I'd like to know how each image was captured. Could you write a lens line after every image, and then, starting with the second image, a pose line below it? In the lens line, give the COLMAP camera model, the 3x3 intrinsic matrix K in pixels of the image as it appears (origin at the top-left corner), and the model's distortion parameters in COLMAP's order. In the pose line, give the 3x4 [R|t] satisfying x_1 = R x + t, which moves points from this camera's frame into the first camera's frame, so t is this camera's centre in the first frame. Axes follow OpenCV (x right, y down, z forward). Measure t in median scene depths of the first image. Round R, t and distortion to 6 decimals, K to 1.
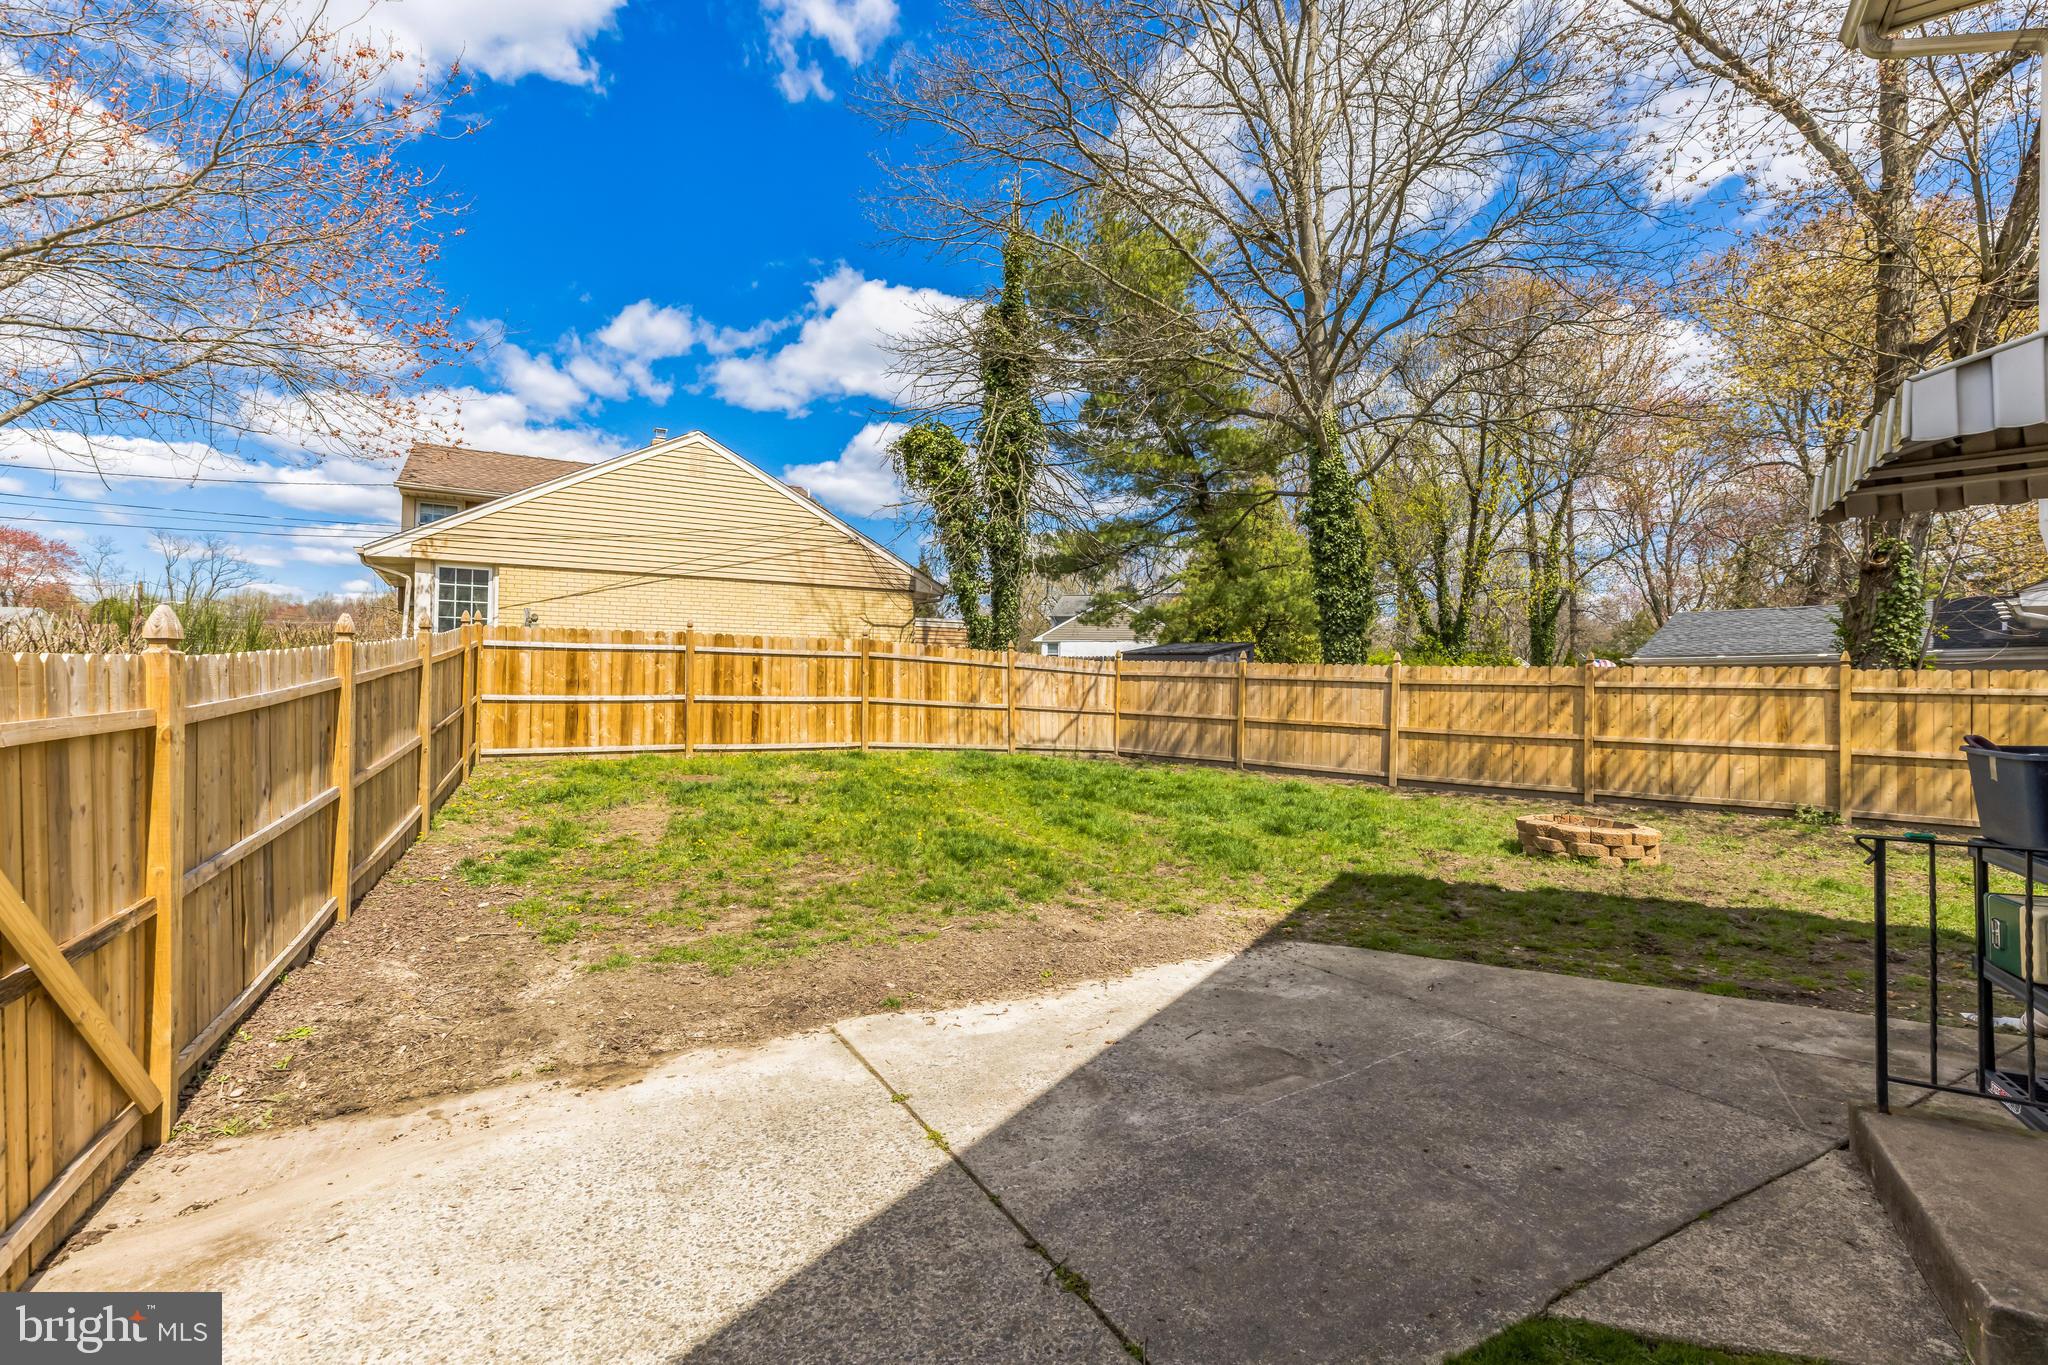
lens RADIAL K [[935.3, 0, 1024.0], [0, 935.3, 682.5], [0, 0, 1]] dist [0.003010, 0.000680]
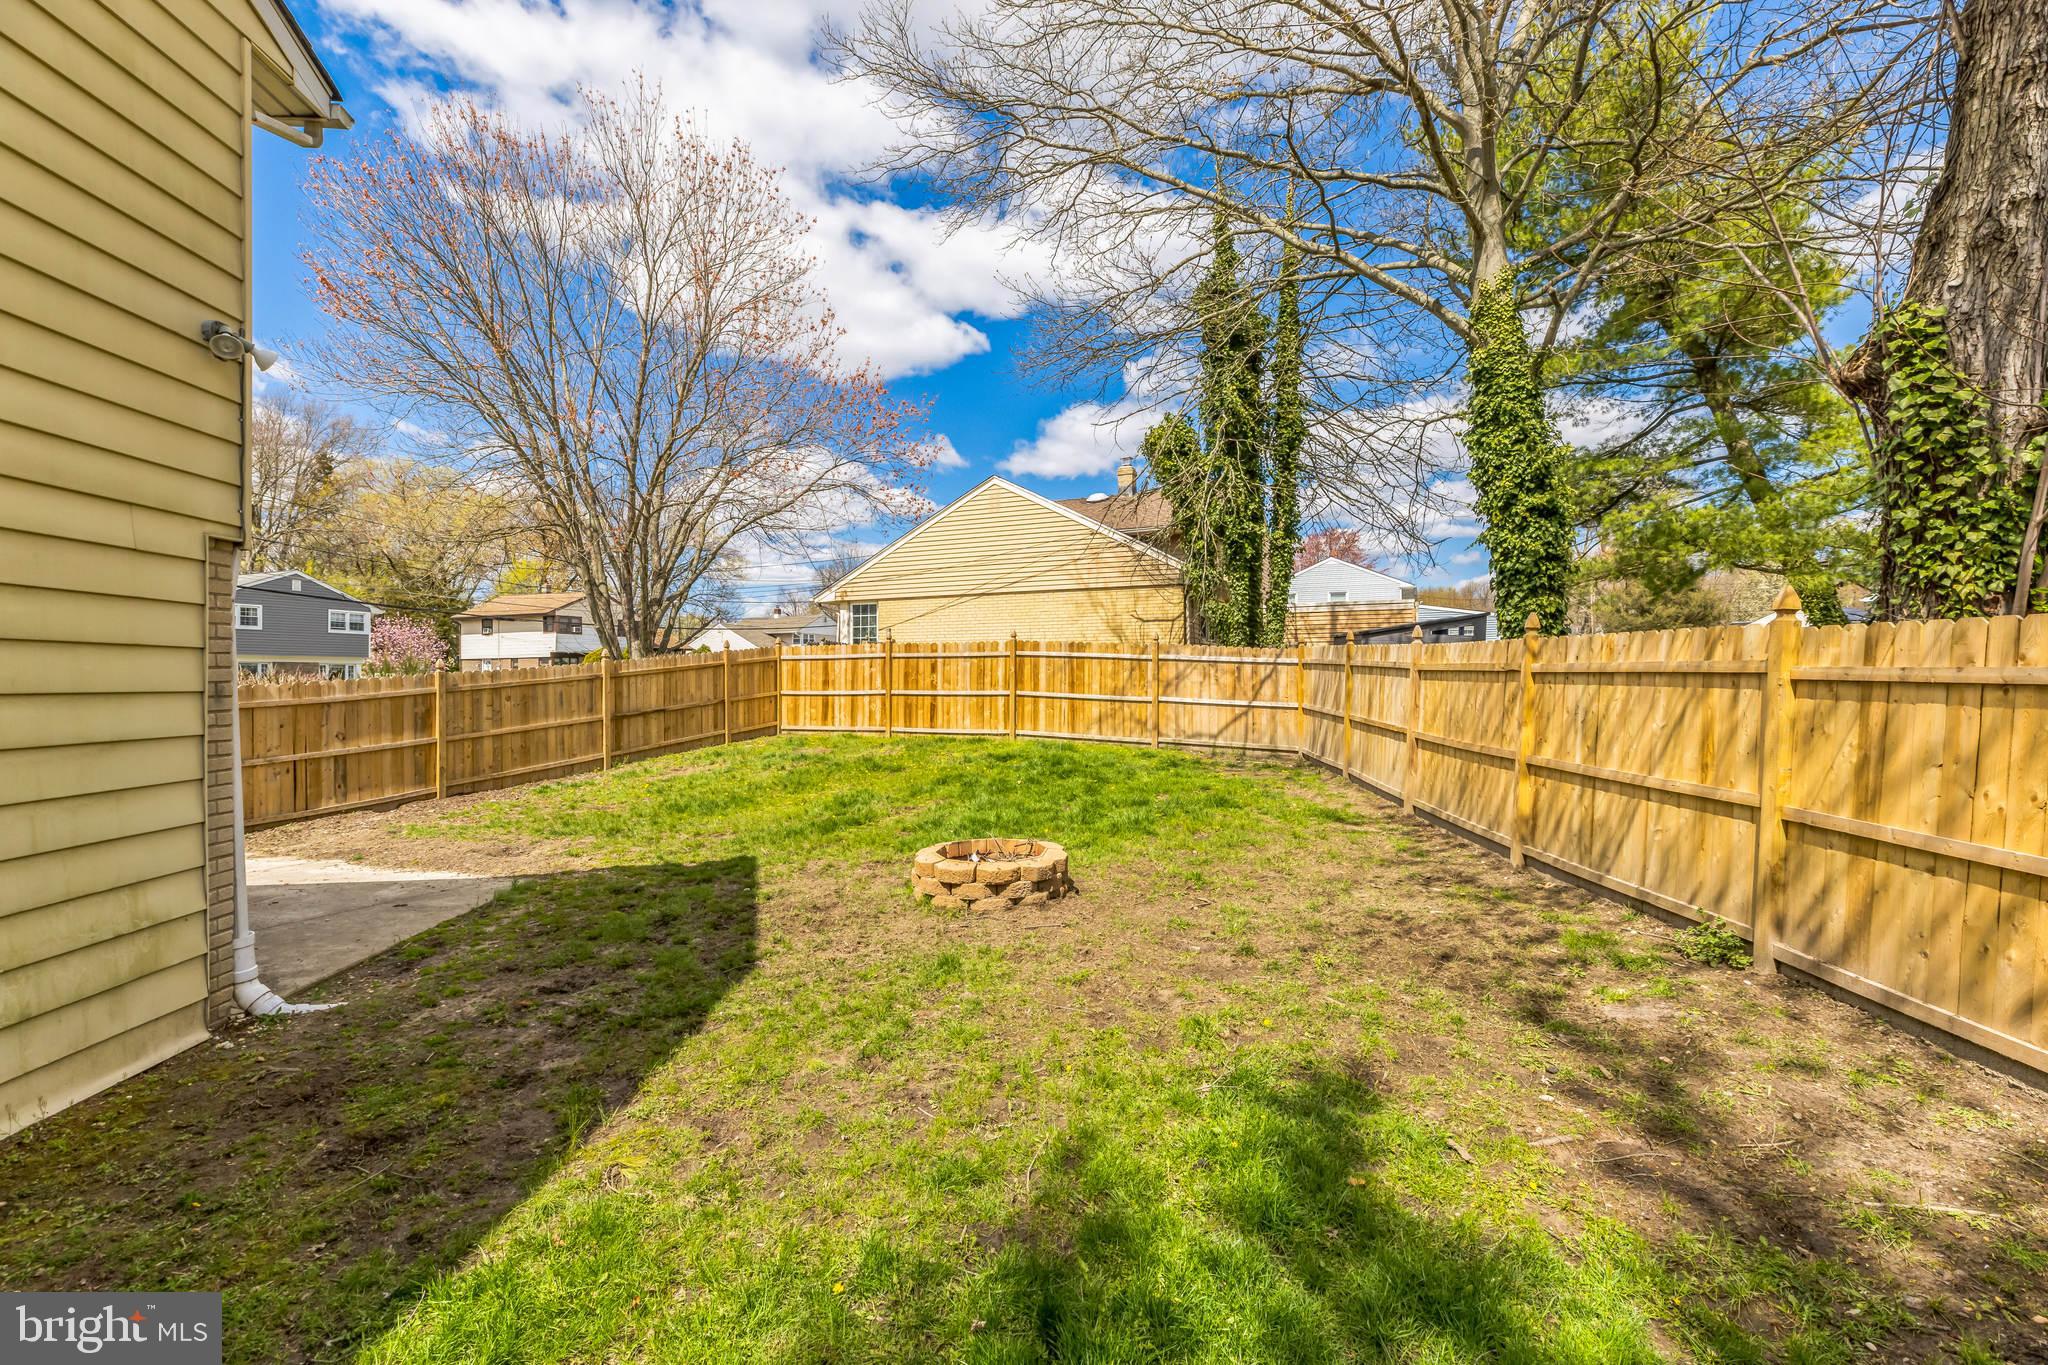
lens RADIAL K [[960.9, 0, 1020.5], [0, 960.9, 684.1], [0, 0, 1]] dist [0.003173, 0.000681]
pose [[0.571895, -0.008567, -0.820282, 0.806010], [0.020413, 0.999784, 0.003790, 0.003279], [0.820073, -0.018912, 0.571947, 0.340755]]
